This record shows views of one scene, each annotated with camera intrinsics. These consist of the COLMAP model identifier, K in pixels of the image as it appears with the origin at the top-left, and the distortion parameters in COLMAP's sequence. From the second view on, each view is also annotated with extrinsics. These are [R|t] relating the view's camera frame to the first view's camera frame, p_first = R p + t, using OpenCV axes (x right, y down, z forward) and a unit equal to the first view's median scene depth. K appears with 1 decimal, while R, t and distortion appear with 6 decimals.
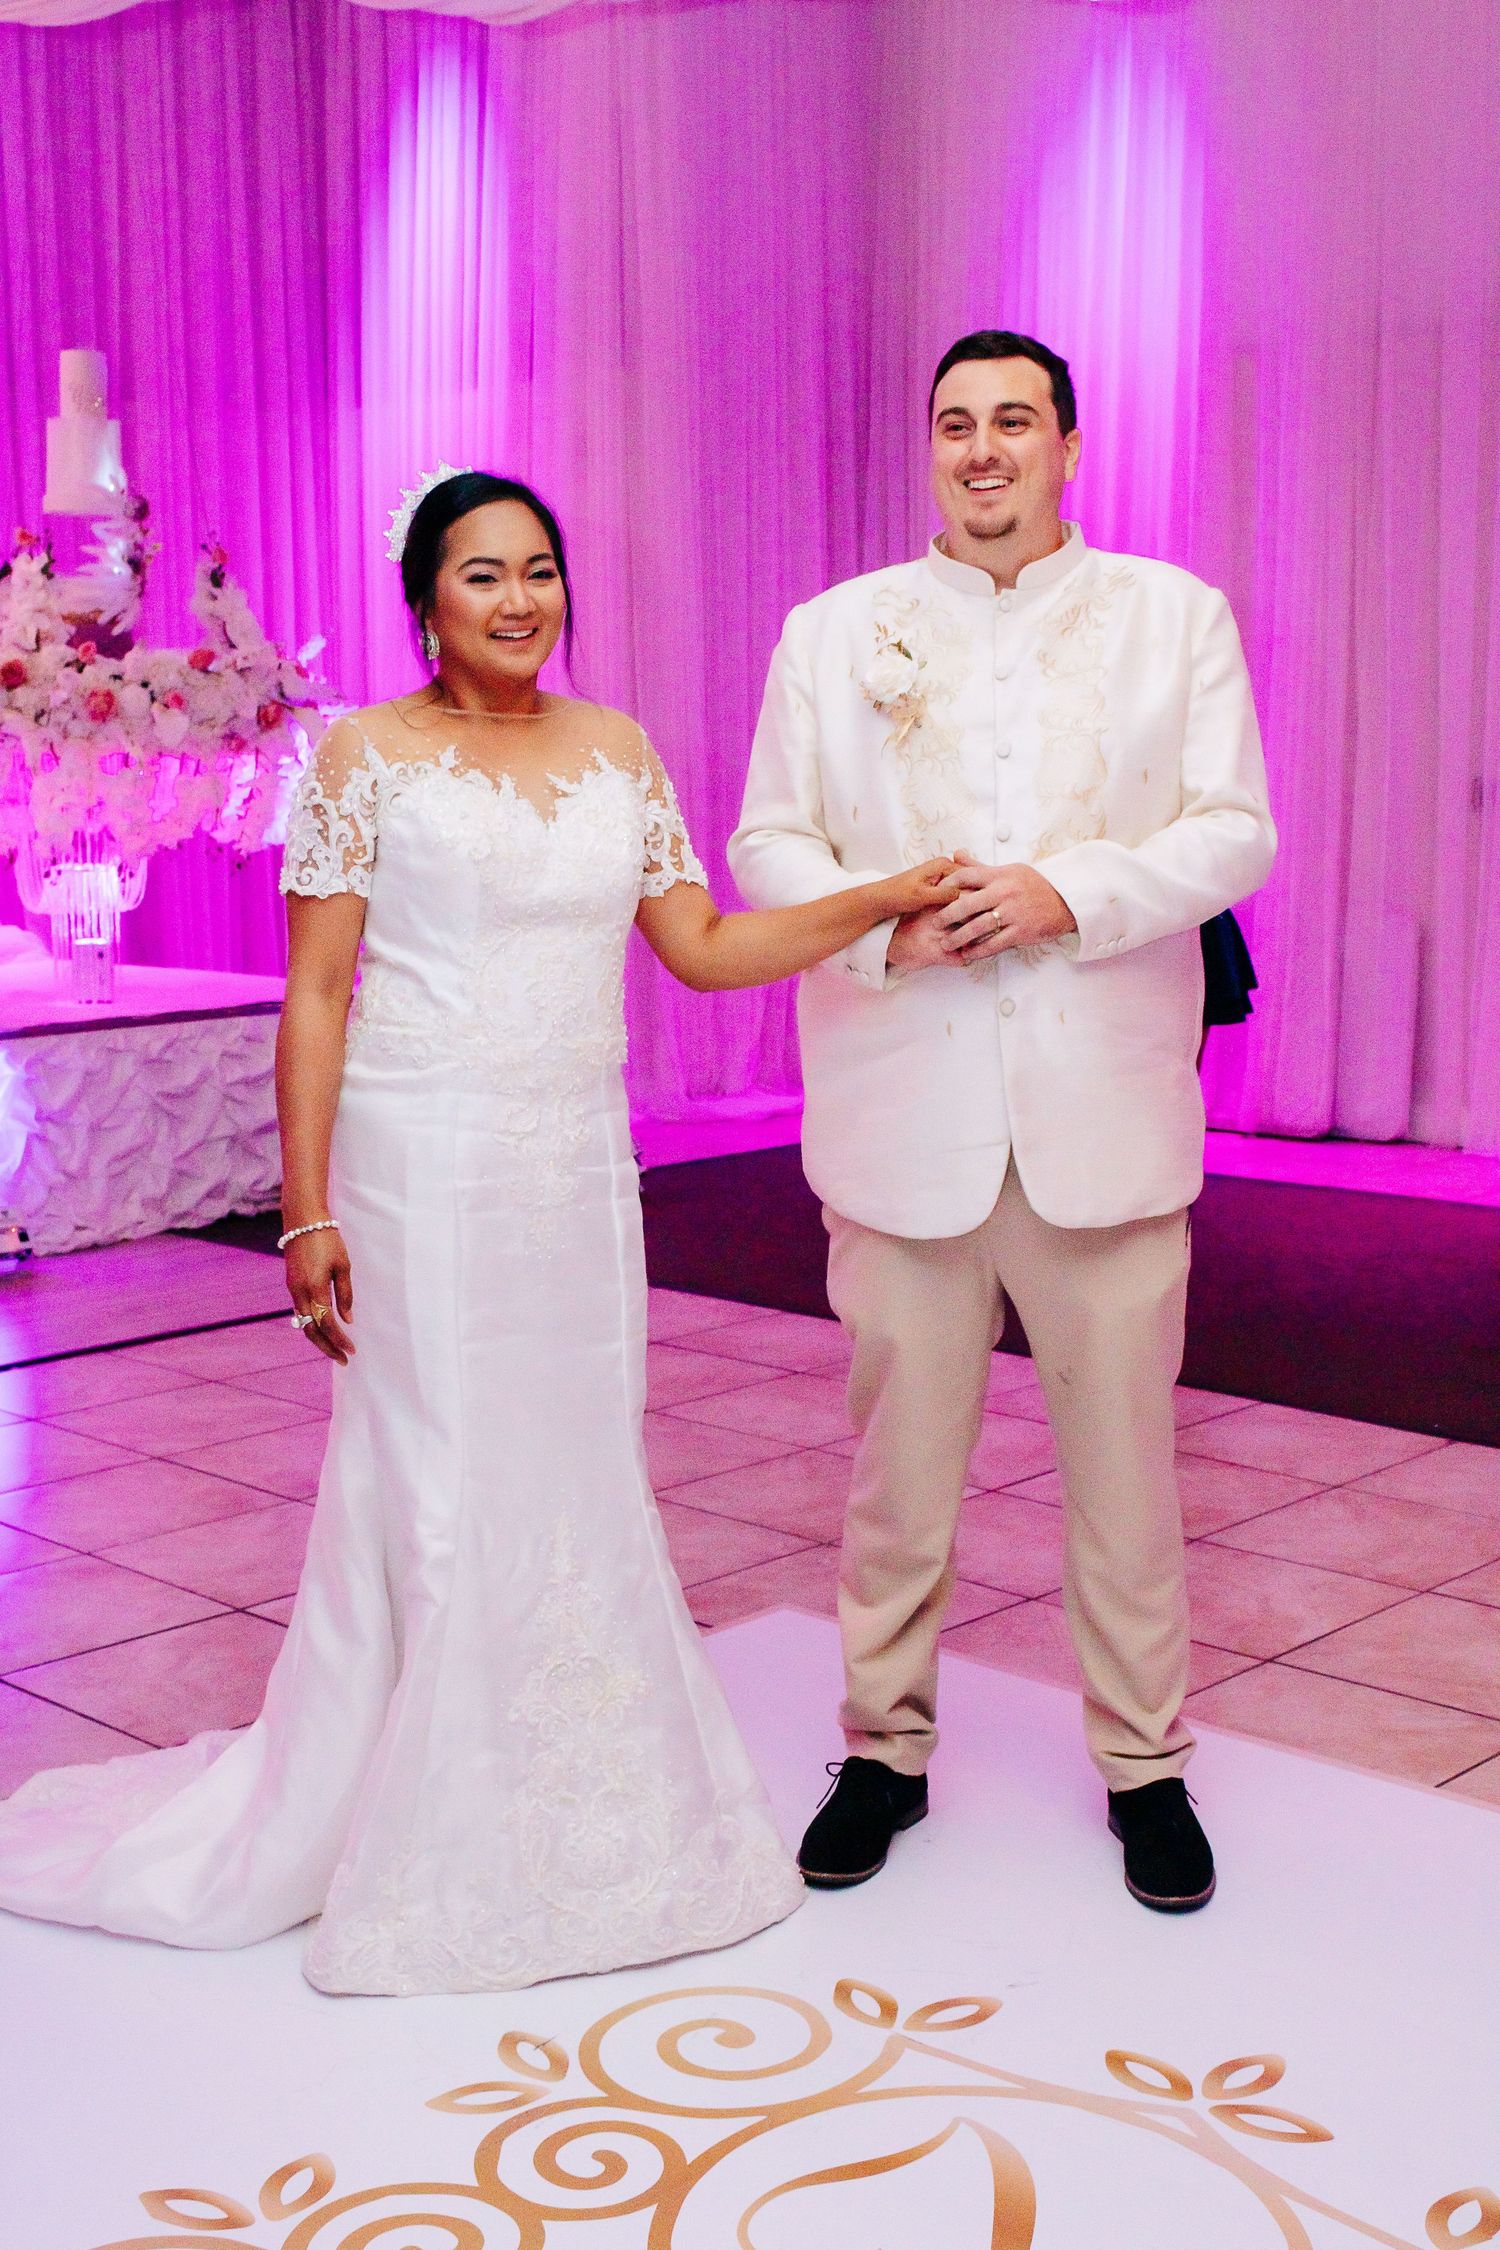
lens RADIAL K [[2845.7, 0, 747.0], [0, 2845.7, 1164.1], [0, 0, 1]] dist [-0.015739, -0.013877]
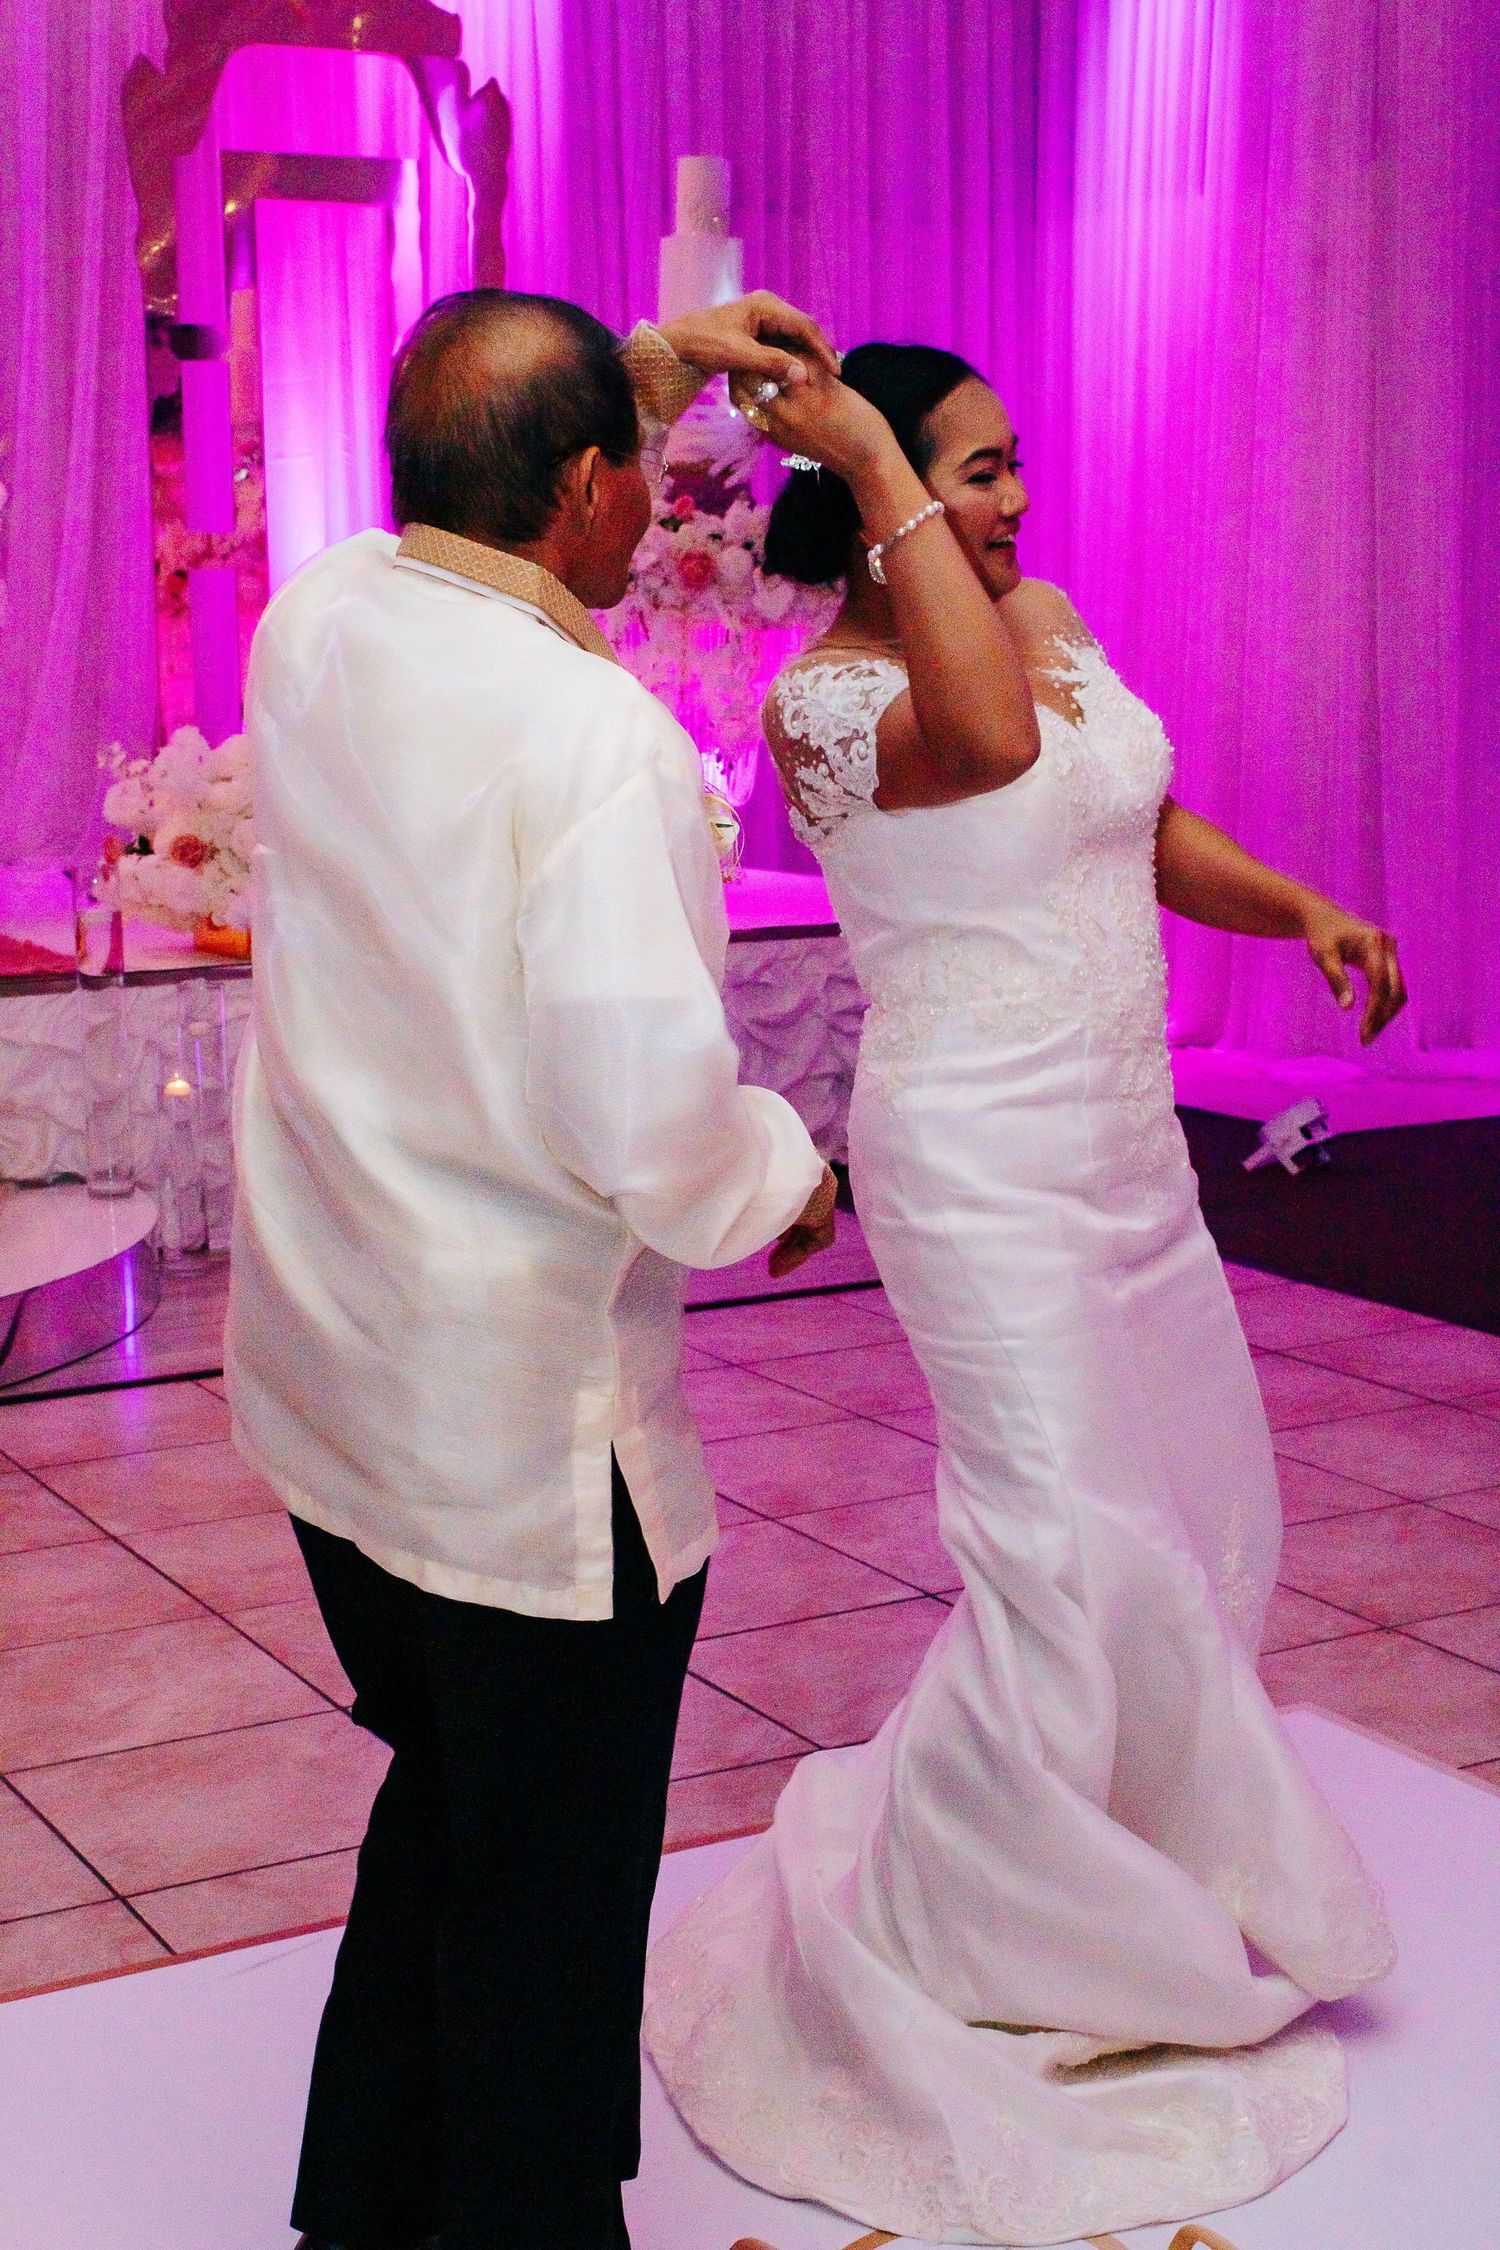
lens RADIAL K [[3263.1, 0, 750.0], [0, 3263.1, 1125.0], [0, 0, 1]] dist [0.005248, 0.009533]
pose [[0.964774, 0.047070, -0.258836, 0.052736], [-0.045386, 0.998892, 0.012480, -0.006098], [0.259136, -0.000293, 0.965841, 0.047212]]
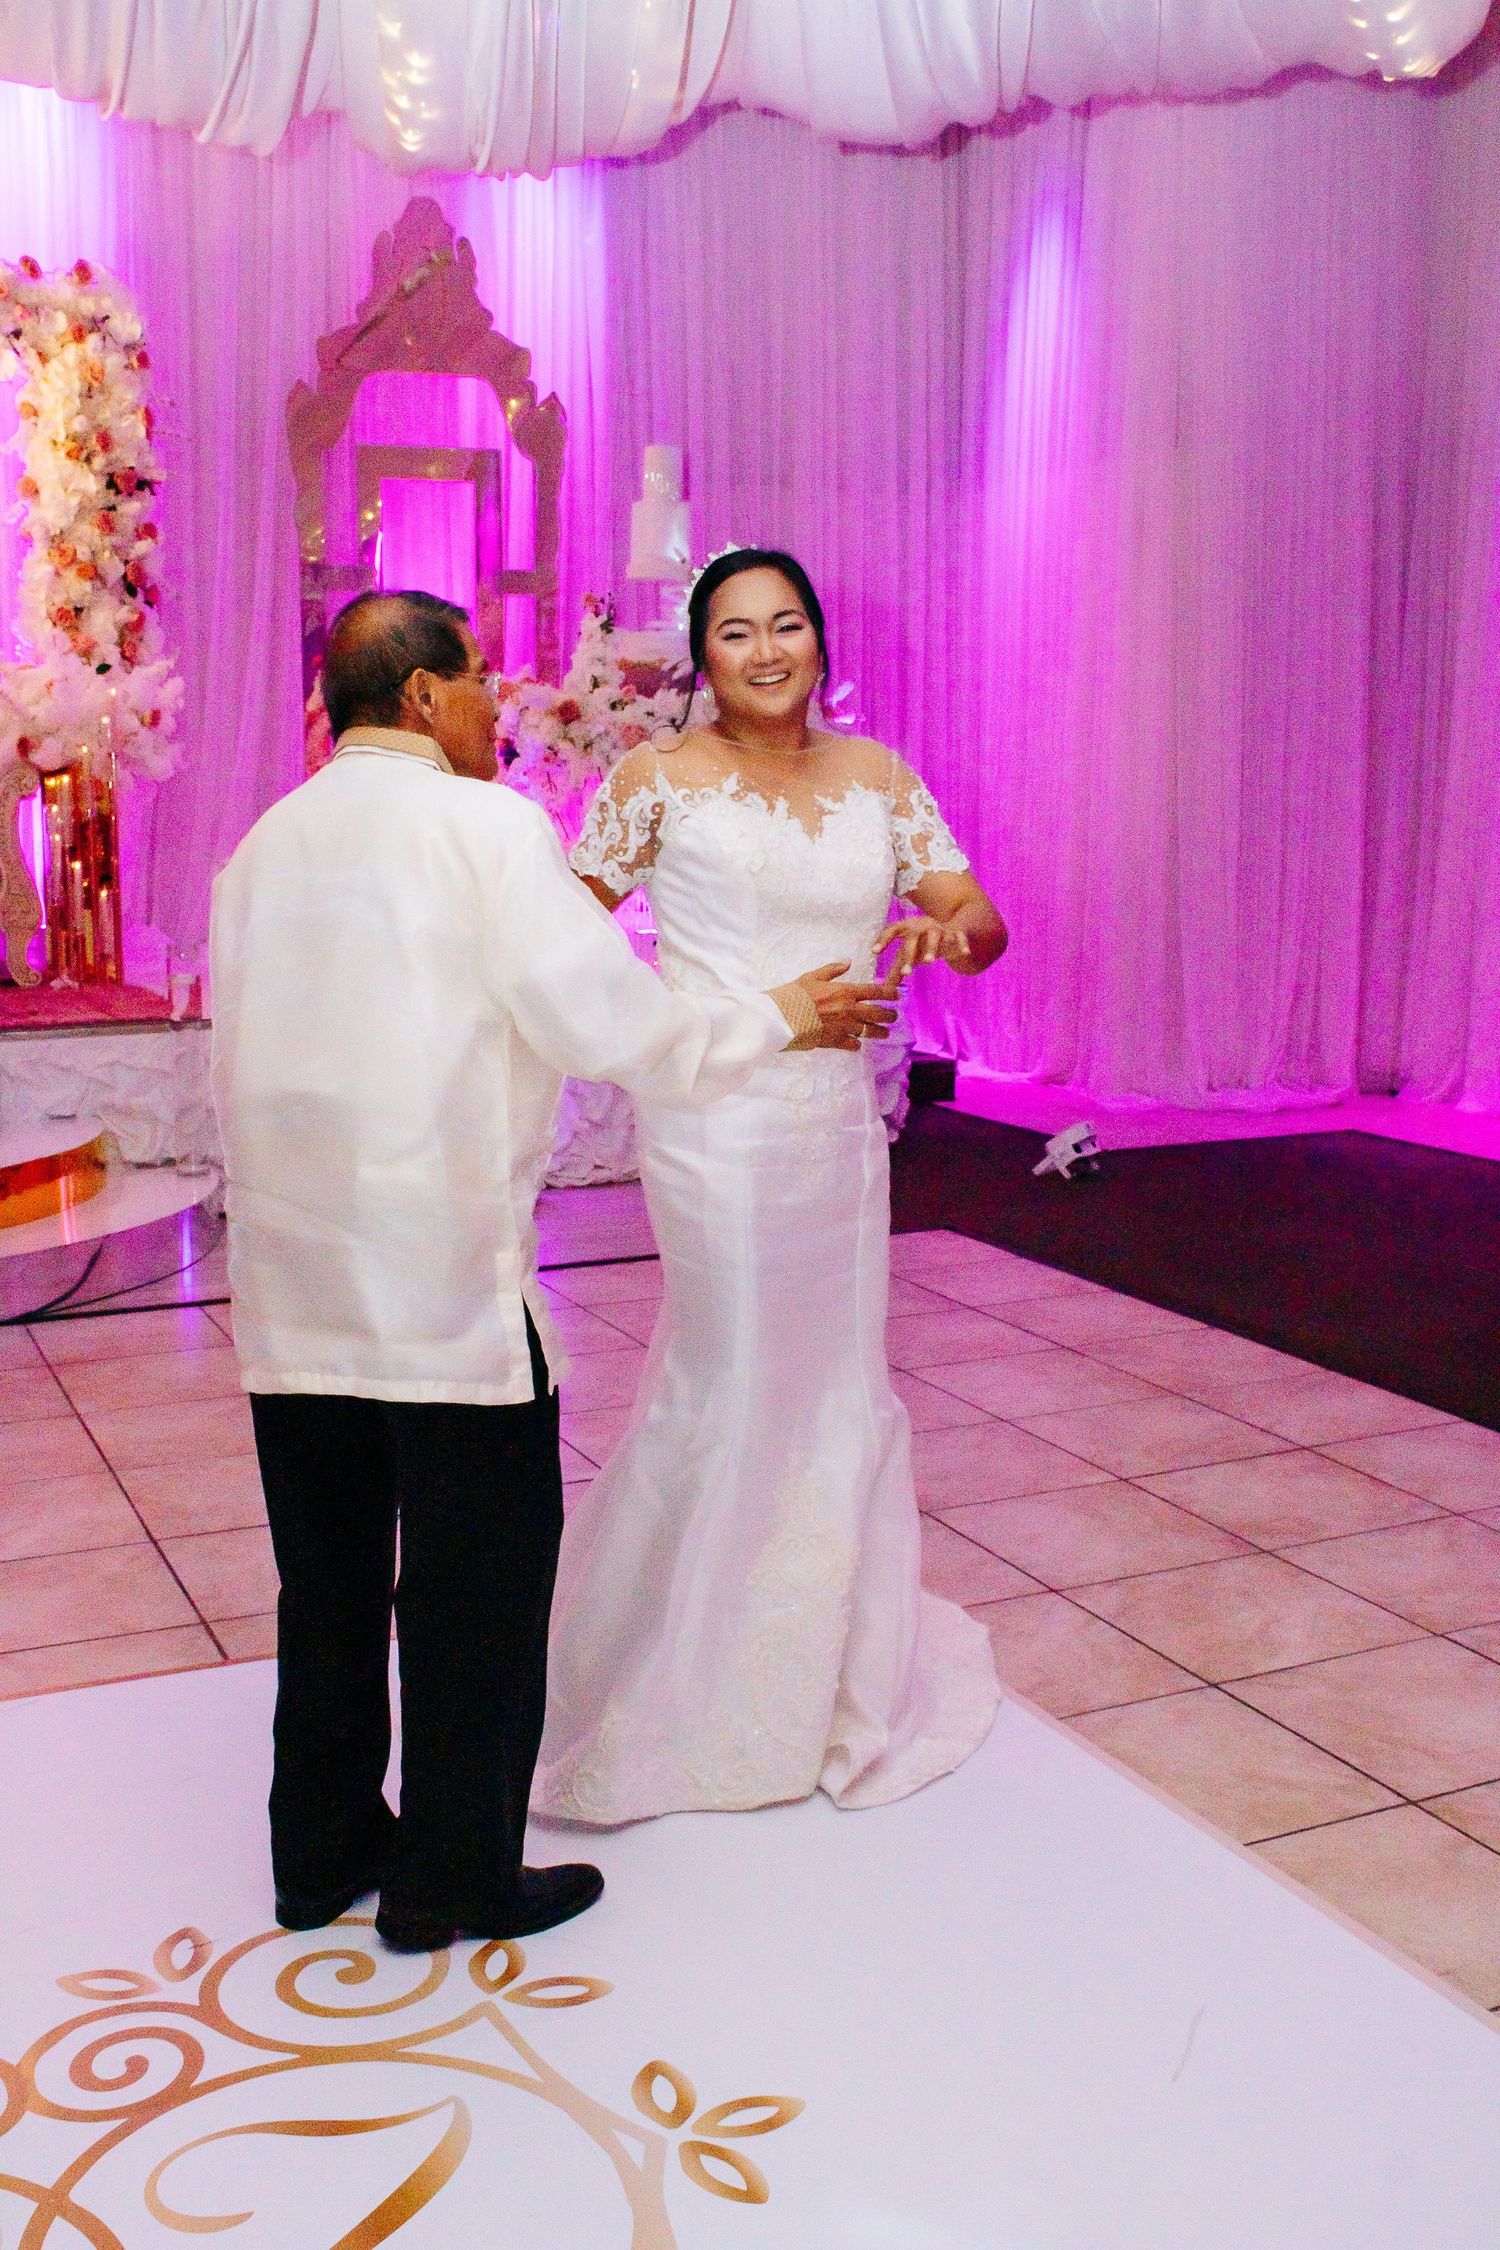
lens RADIAL K [[2309.1, 0, 750.0], [0, 2309.1, 1125.0], [0, 0, 1]] dist [-0.004289, -0.148993]
pose [[0.933031, 0.065107, -0.353857, 0.176227], [-0.064148, 0.997836, 0.014454, -0.014195], [0.354033, 0.009213, 0.935188, 0.100454]]
